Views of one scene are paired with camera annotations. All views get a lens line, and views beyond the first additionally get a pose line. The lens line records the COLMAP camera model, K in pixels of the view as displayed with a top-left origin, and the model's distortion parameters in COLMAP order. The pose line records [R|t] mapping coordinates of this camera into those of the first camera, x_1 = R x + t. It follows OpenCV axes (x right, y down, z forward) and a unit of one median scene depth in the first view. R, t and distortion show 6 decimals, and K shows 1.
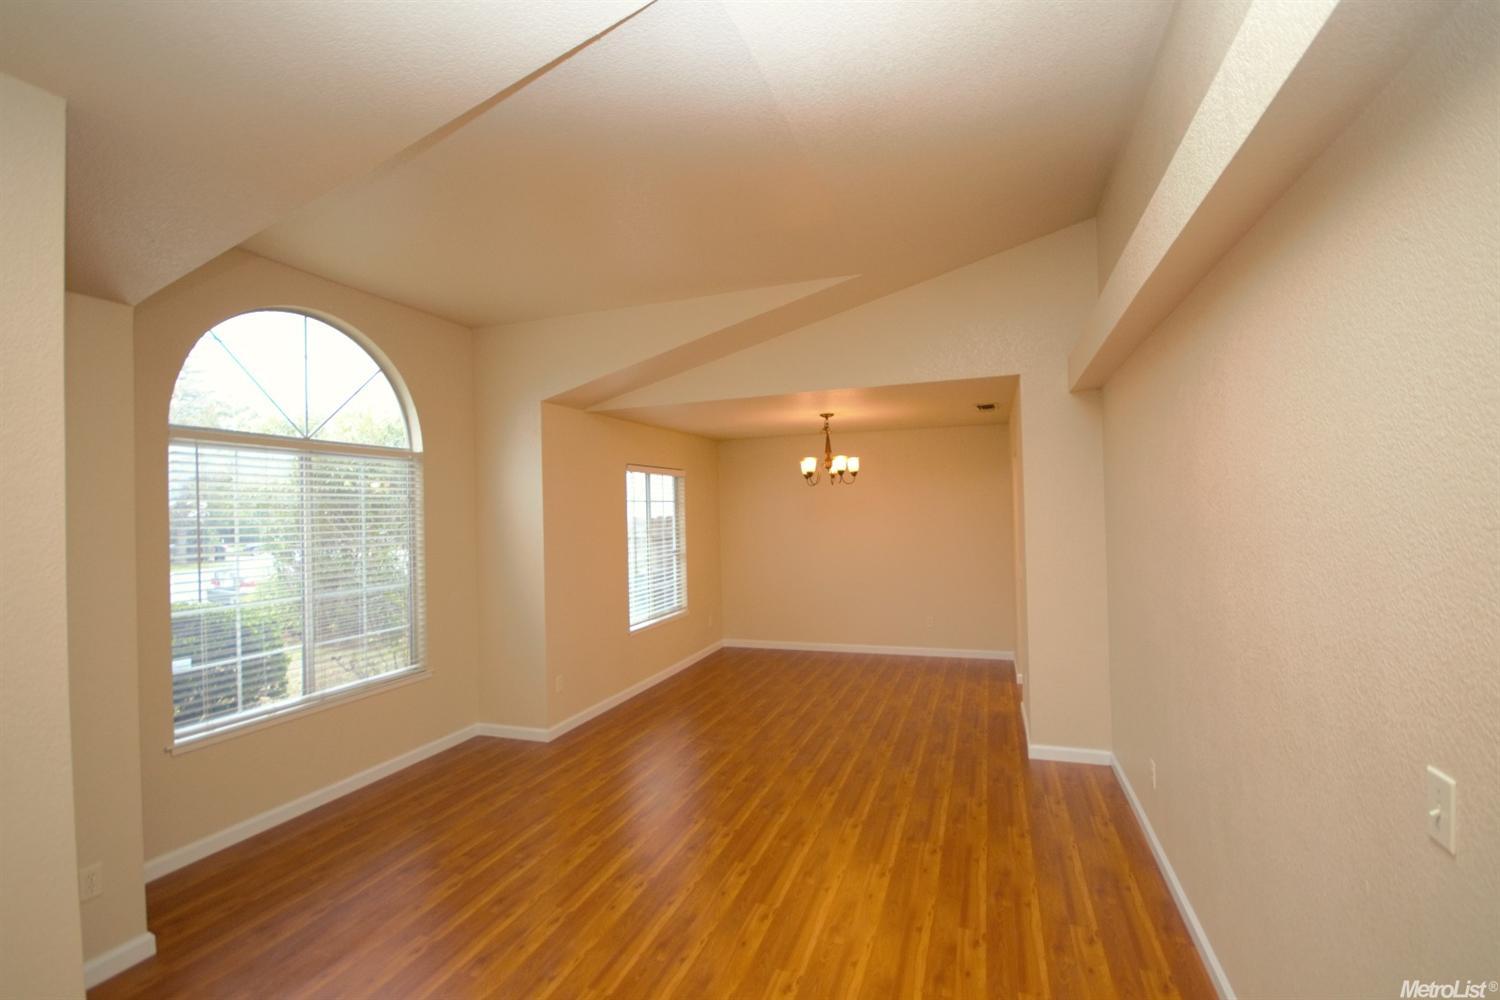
lens RADIAL K [[683.9, 0, 752.0], [0, 683.9, 504.1], [0, 0, 1]] dist [-0.001034, 0.000662]
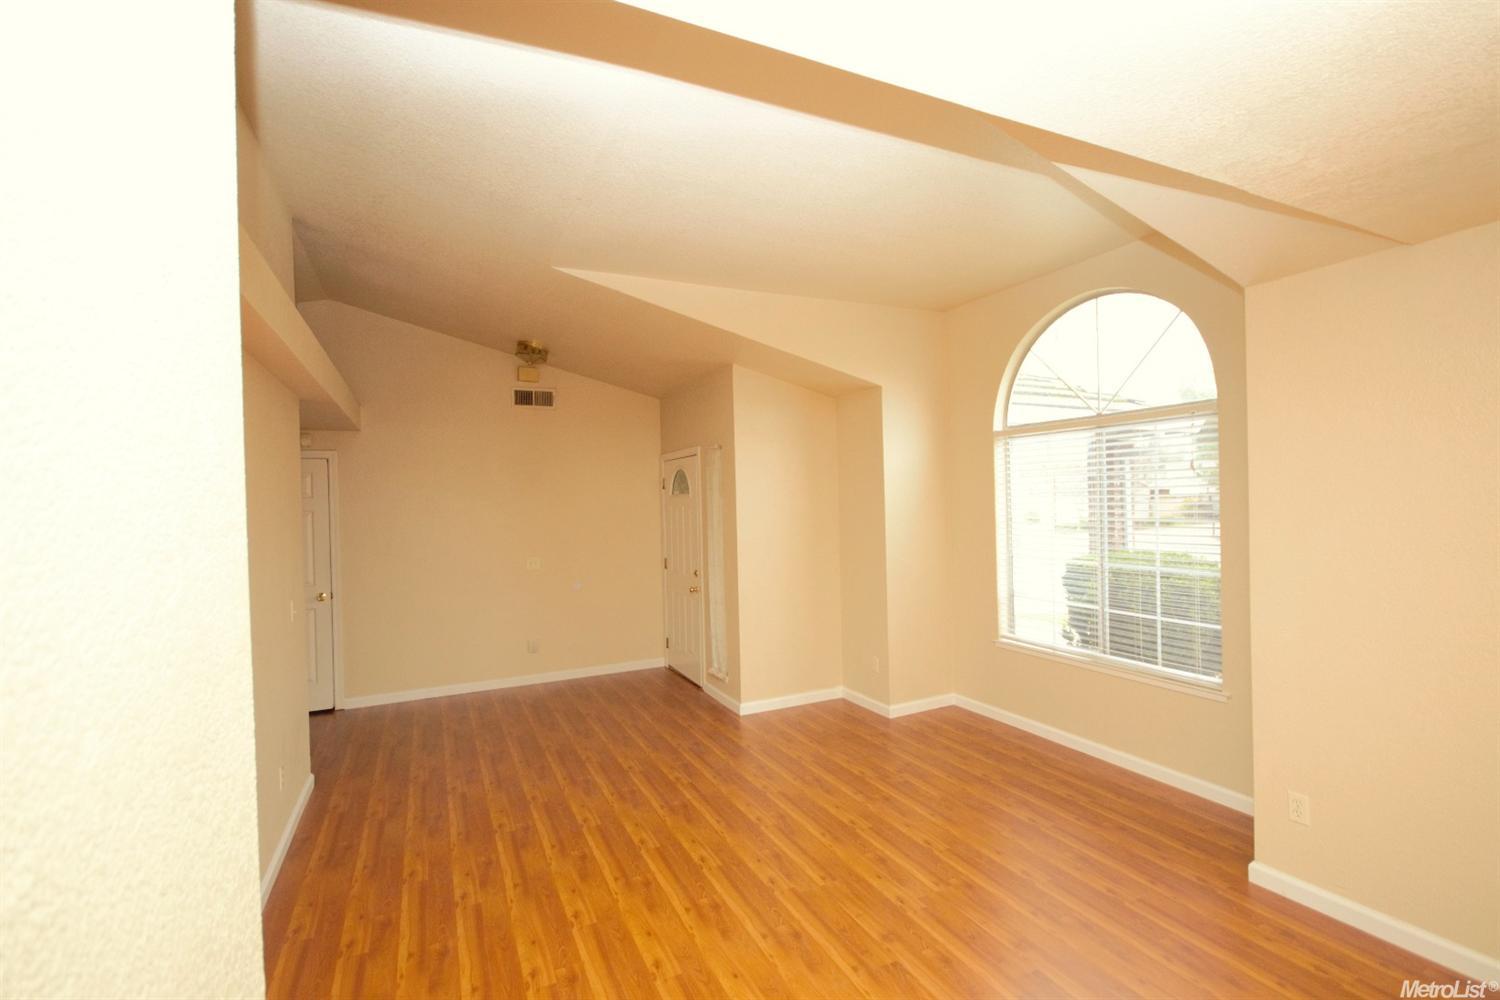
lens RADIAL K [[684.2, 0, 754.9], [0, 684.2, 501.0], [0, 0, 1]] dist [-0.003011, -0.001390]
pose [[-0.710036, 0.042390, -0.702888, 0.641351], [0.052776, 0.998582, 0.006911, 0.003363], [0.702184, -0.032189, -0.711267, 1.845037]]
